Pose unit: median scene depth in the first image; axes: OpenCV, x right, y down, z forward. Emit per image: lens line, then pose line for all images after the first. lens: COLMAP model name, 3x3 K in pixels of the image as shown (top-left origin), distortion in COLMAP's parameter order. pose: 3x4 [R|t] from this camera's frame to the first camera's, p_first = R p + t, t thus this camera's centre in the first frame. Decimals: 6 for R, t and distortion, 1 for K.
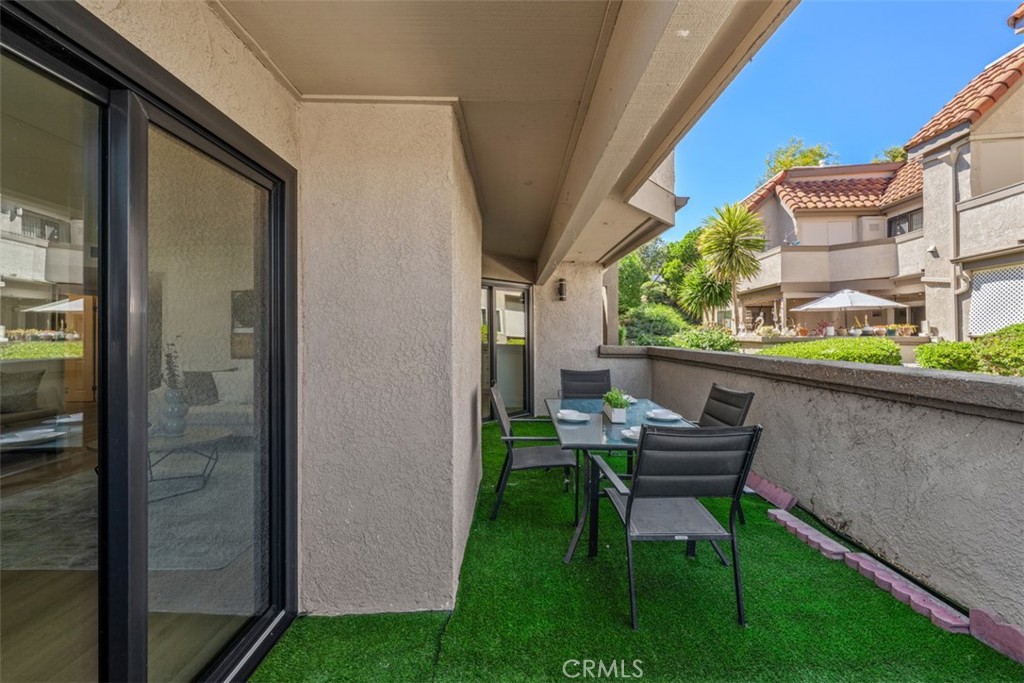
lens RADIAL K [[398.4, 0, 517.0], [0, 398.4, 336.6], [0, 0, 1]] dist [0.001461, 0.000022]
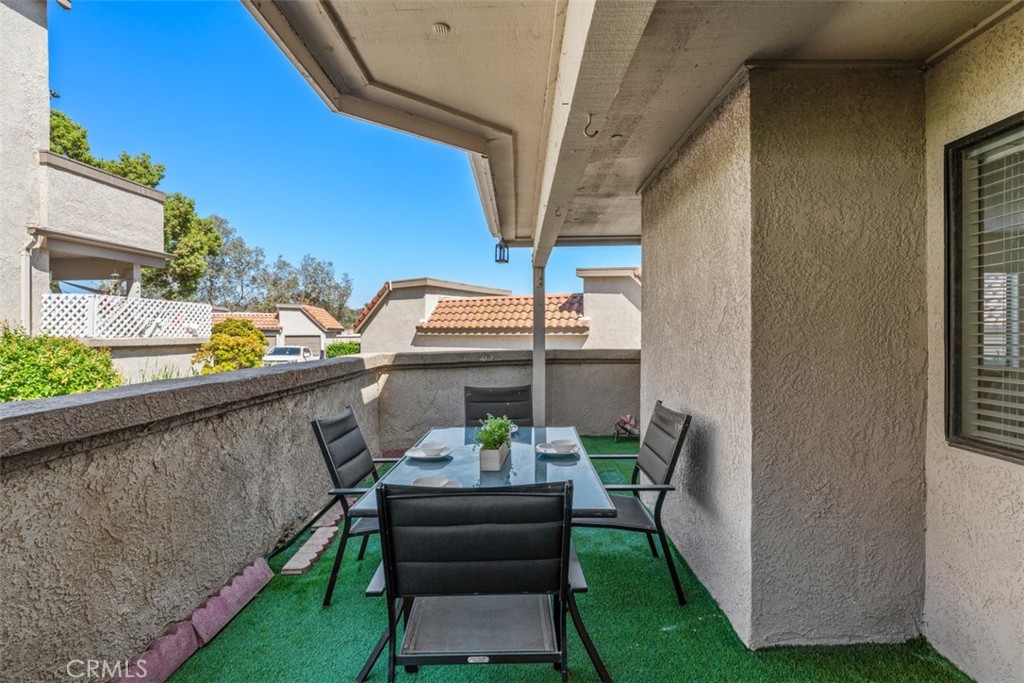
lens RADIAL K [[483.2, 0, 516.5], [0, 483.2, 332.0], [0, 0, 1]] dist [0.000094, 0.000120]
pose [[-0.999902, 0.003944, 0.013437, 0.244624], [0.003947, 0.999992, 0.000179, -0.020798], [-0.013436, 0.000232, -0.999910, 2.302295]]
